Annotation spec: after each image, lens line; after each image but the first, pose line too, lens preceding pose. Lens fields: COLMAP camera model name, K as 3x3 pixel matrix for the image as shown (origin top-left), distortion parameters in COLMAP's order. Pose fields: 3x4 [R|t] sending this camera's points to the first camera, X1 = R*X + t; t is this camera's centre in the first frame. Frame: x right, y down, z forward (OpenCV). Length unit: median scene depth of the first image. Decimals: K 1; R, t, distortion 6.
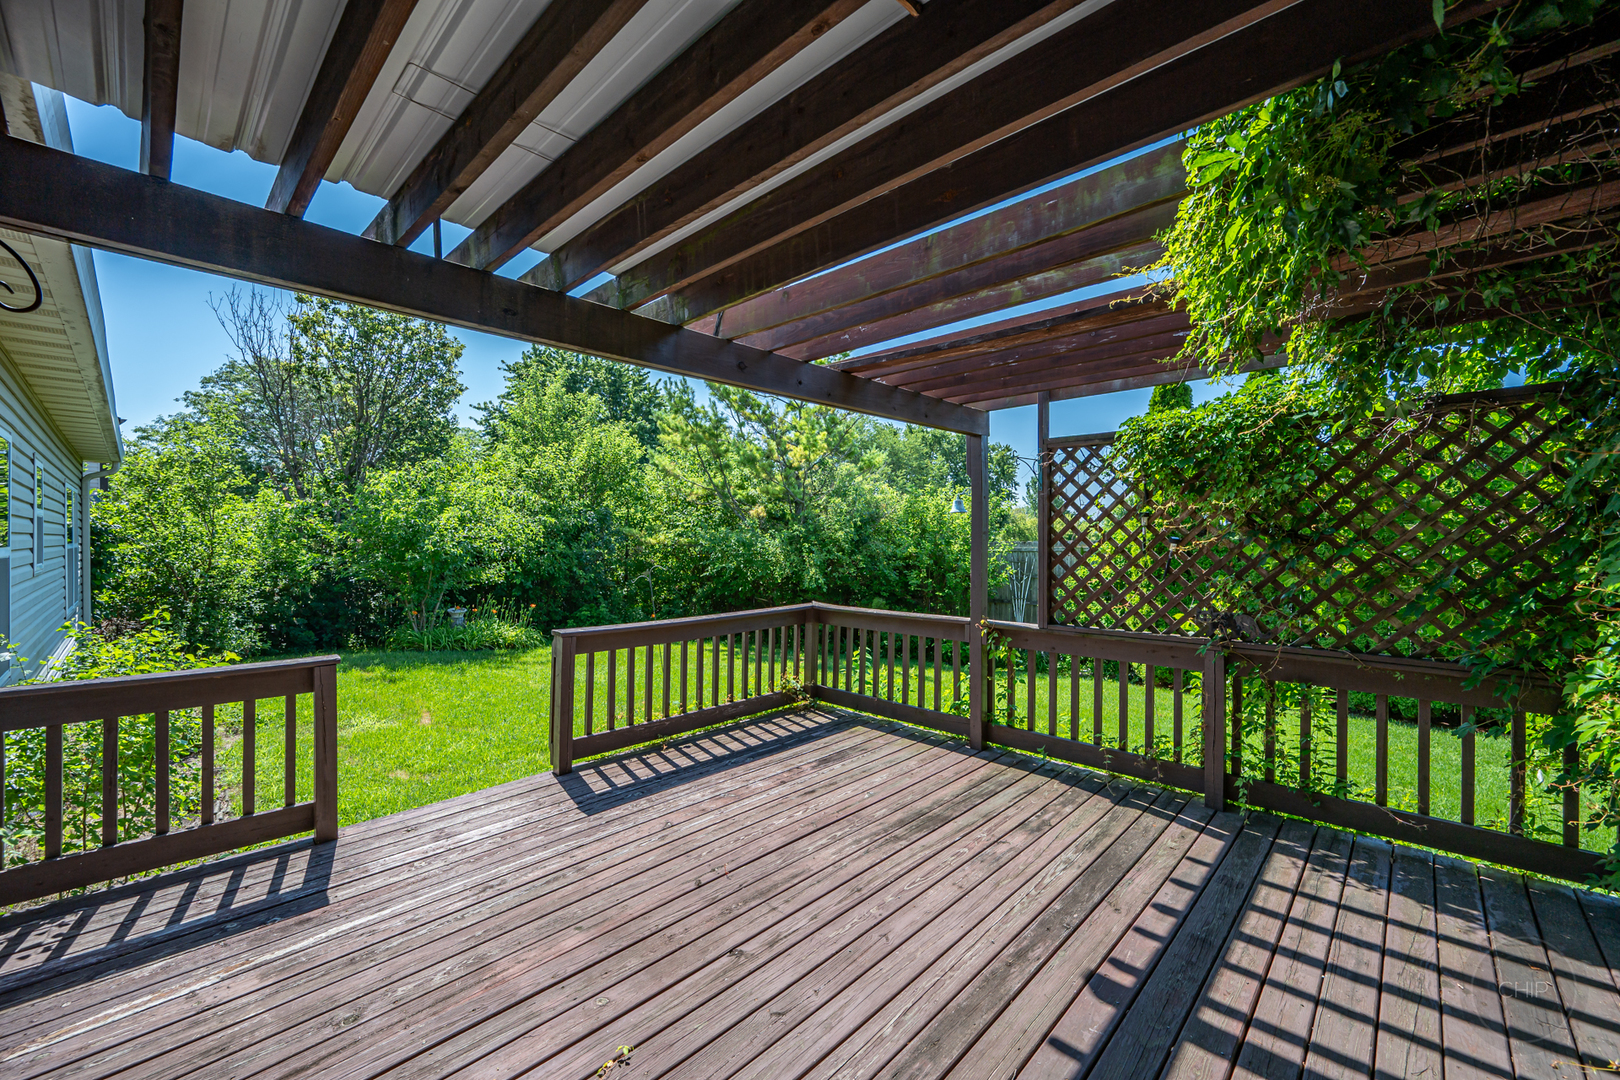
lens RADIAL K [[638.1, 0, 807.2], [0, 638.1, 541.2], [0, 0, 1]] dist [0.000974, -0.000118]
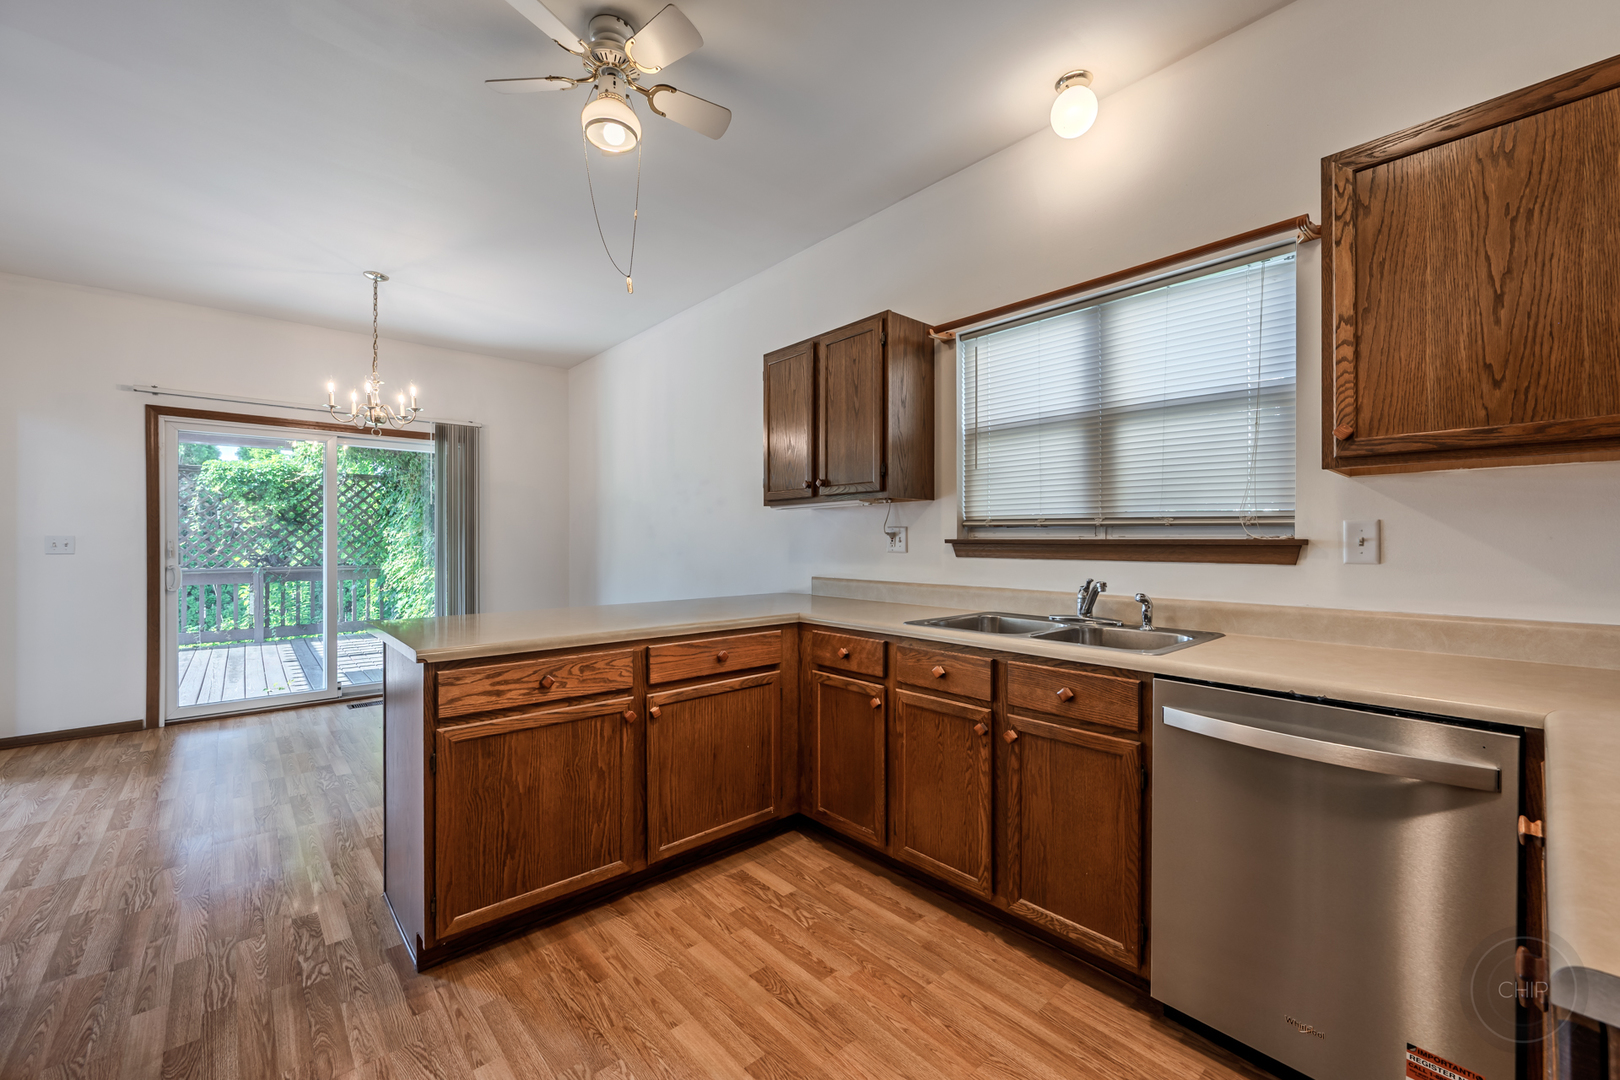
lens RADIAL K [[638.1, 0, 809.5], [0, 638.1, 541.8], [0, 0, 1]] dist [0.000974, -0.000118]
pose [[0.067413, -0.008568, 0.997688, -1.741494], [0.006464, 0.999946, 0.008150, 0.072036], [-0.997704, 0.005899, 0.067465, -1.278465]]
